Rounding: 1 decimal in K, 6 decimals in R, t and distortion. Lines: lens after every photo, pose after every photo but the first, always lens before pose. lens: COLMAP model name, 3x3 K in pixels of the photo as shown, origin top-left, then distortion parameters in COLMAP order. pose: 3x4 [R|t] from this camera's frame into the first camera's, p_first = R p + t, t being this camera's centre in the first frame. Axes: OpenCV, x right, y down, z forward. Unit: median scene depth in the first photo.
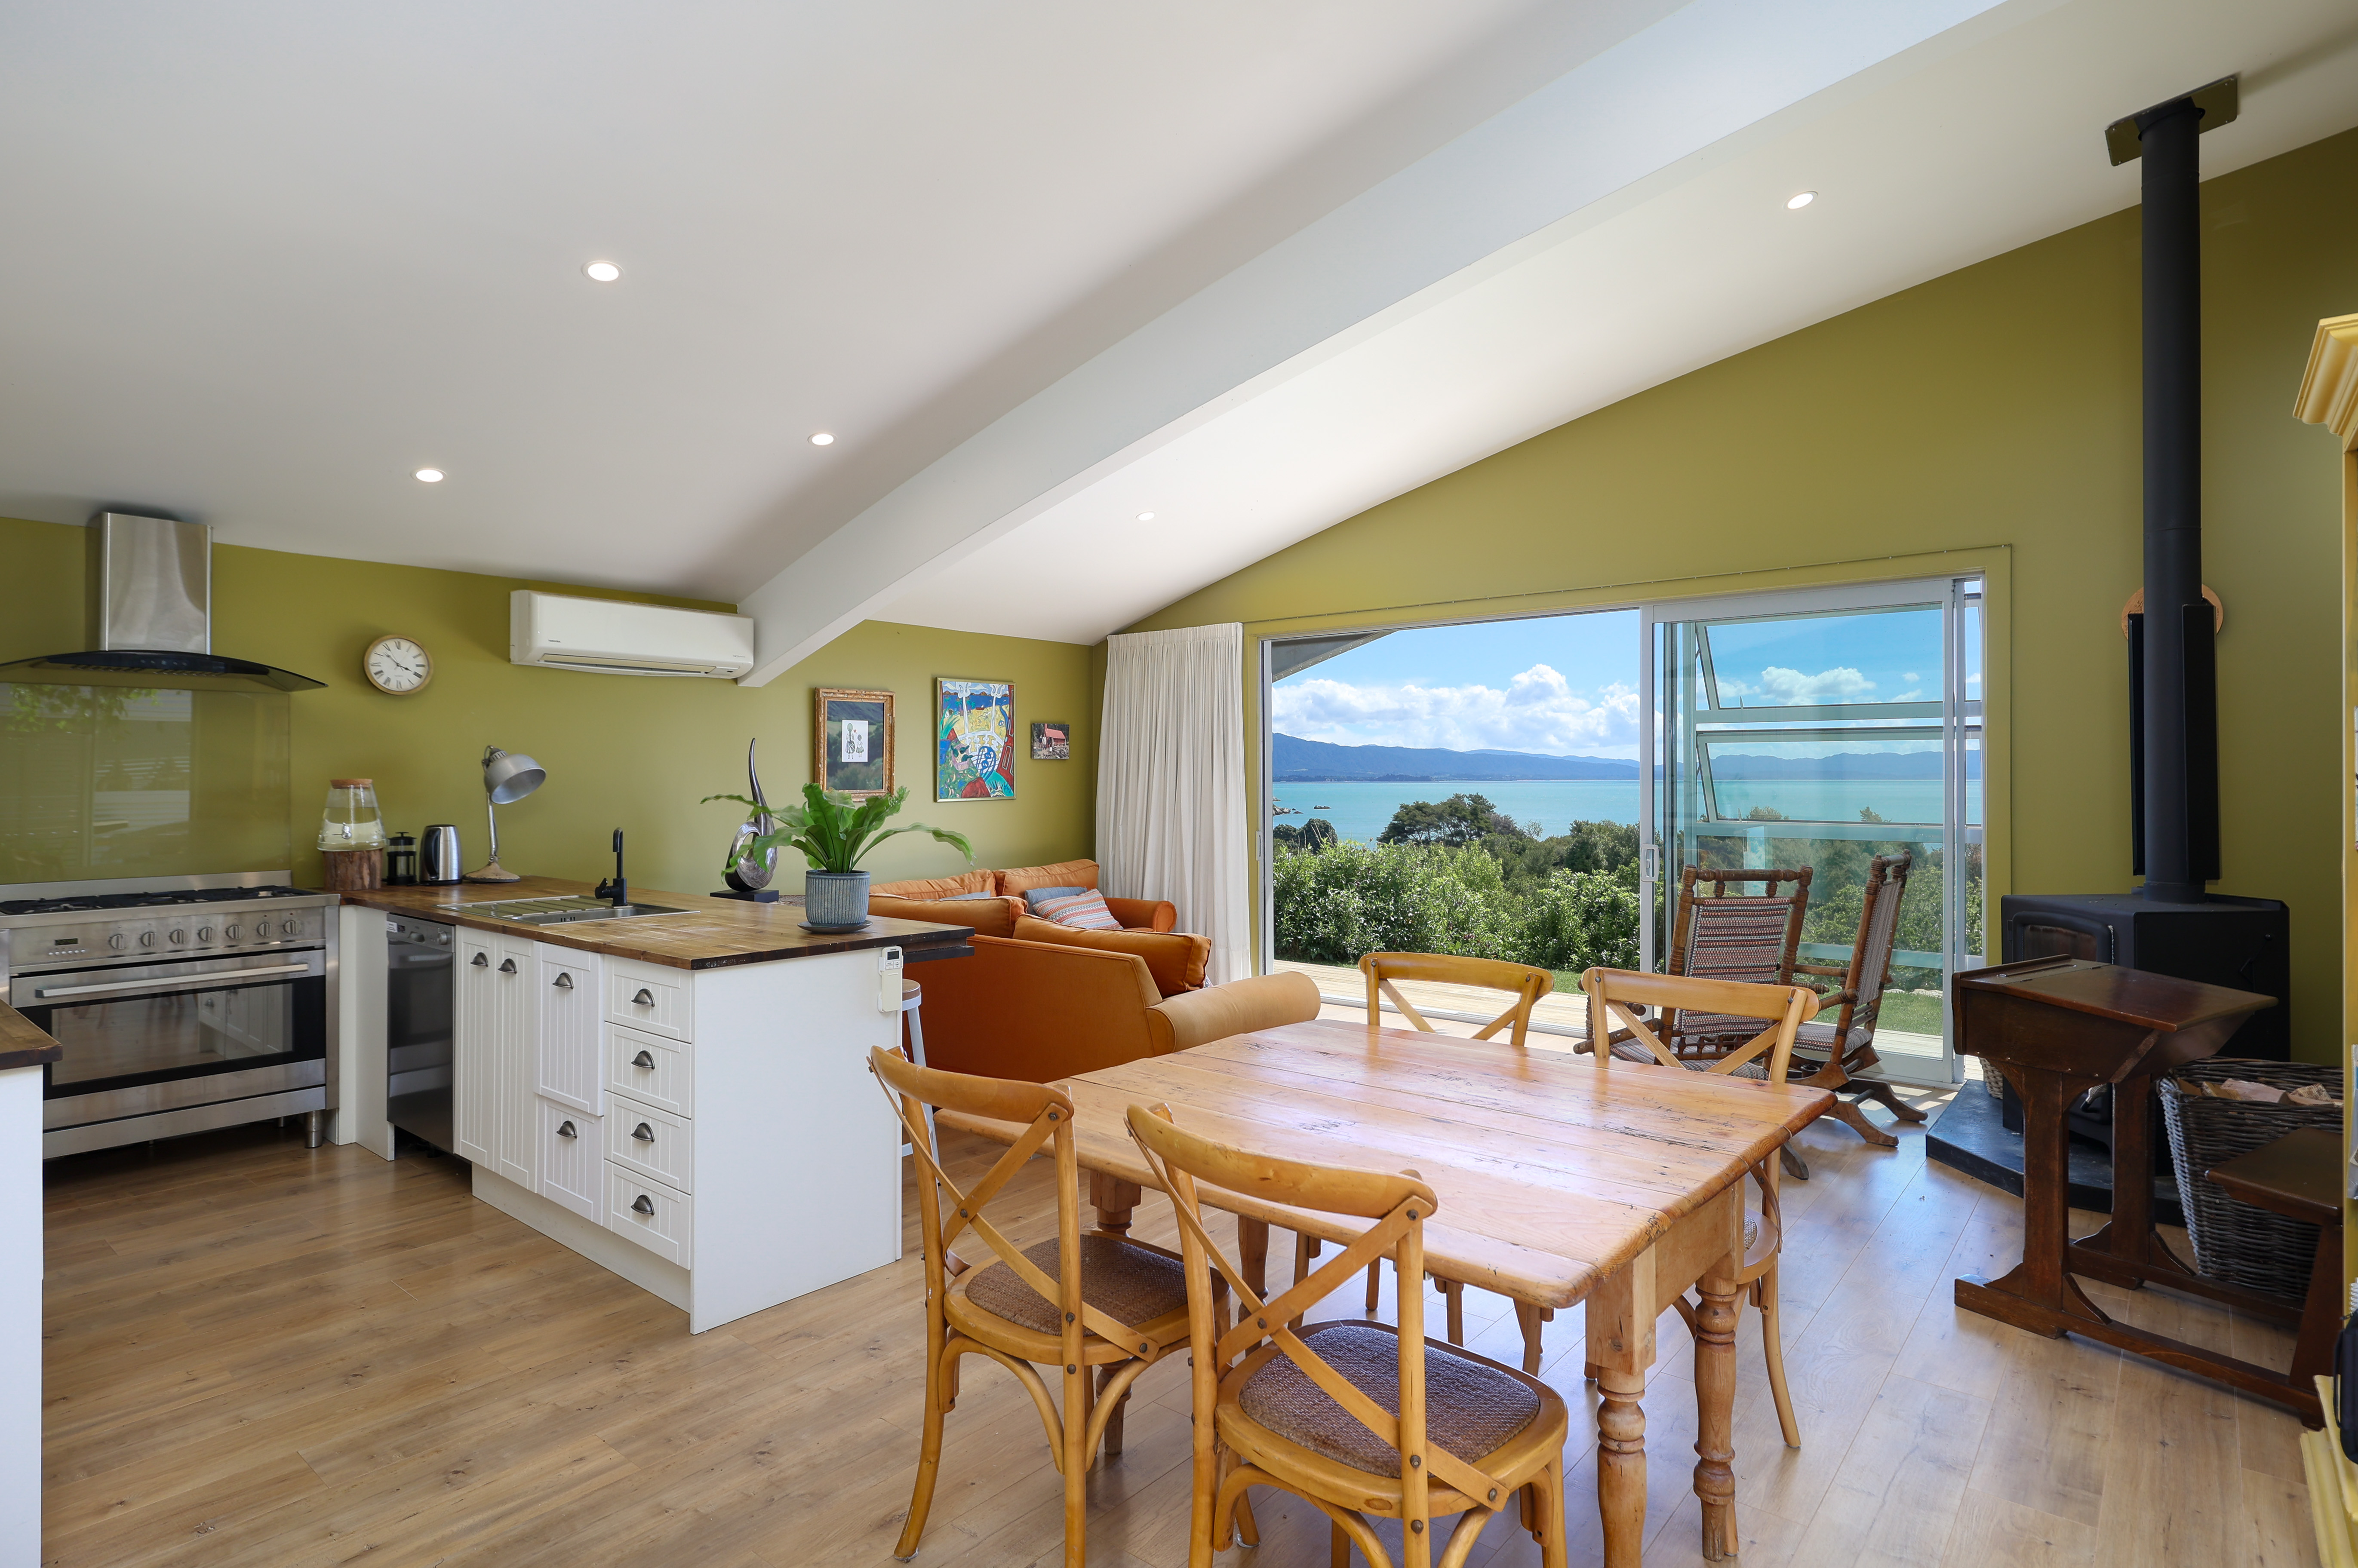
lens RADIAL K [[1230.9, 0, 1180.8], [0, 1230.9, 775.7], [0, 0, 1]] dist [0.002563, -0.000008]
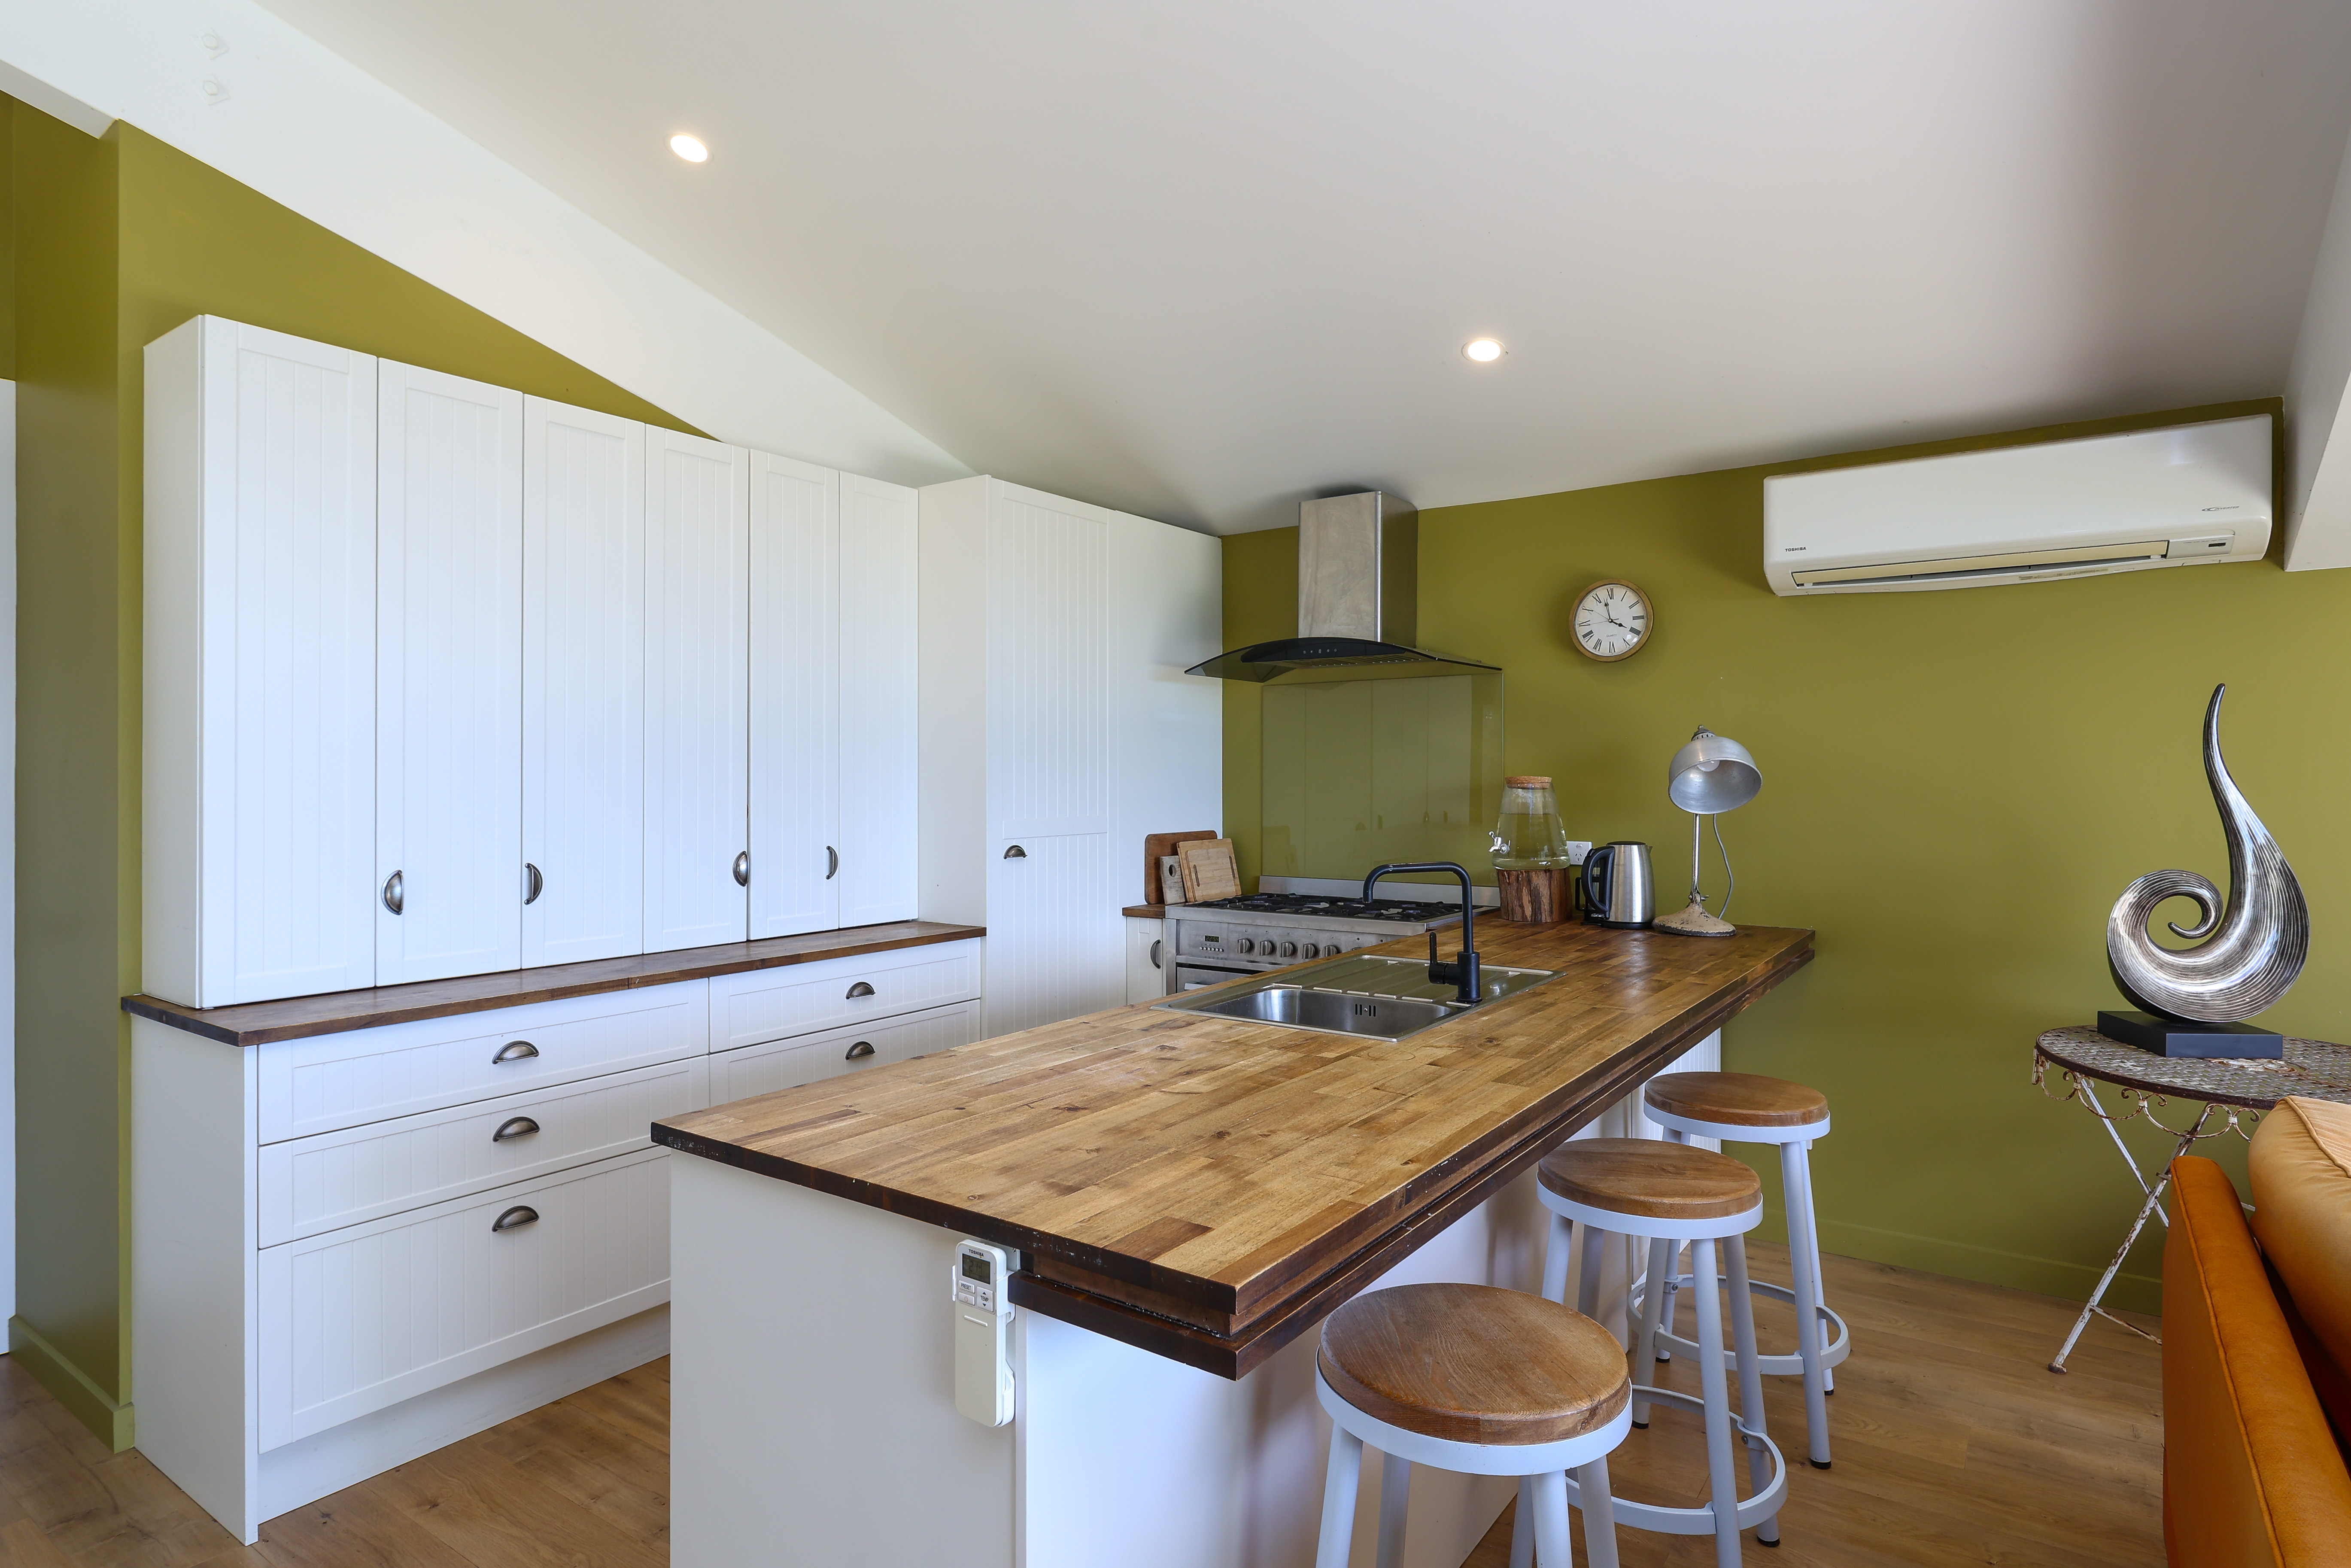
lens RADIAL K [[1260.7, 0, 1178.5], [0, 1260.7, 781.5], [0, 0, 1]] dist [0.003945, 0.000863]
pose [[0.078121, 0.006542, -0.996922, 0.091030], [0.000843, 0.999978, 0.006628, 0.000338], [0.996944, -0.001358, 0.078113, 0.677421]]
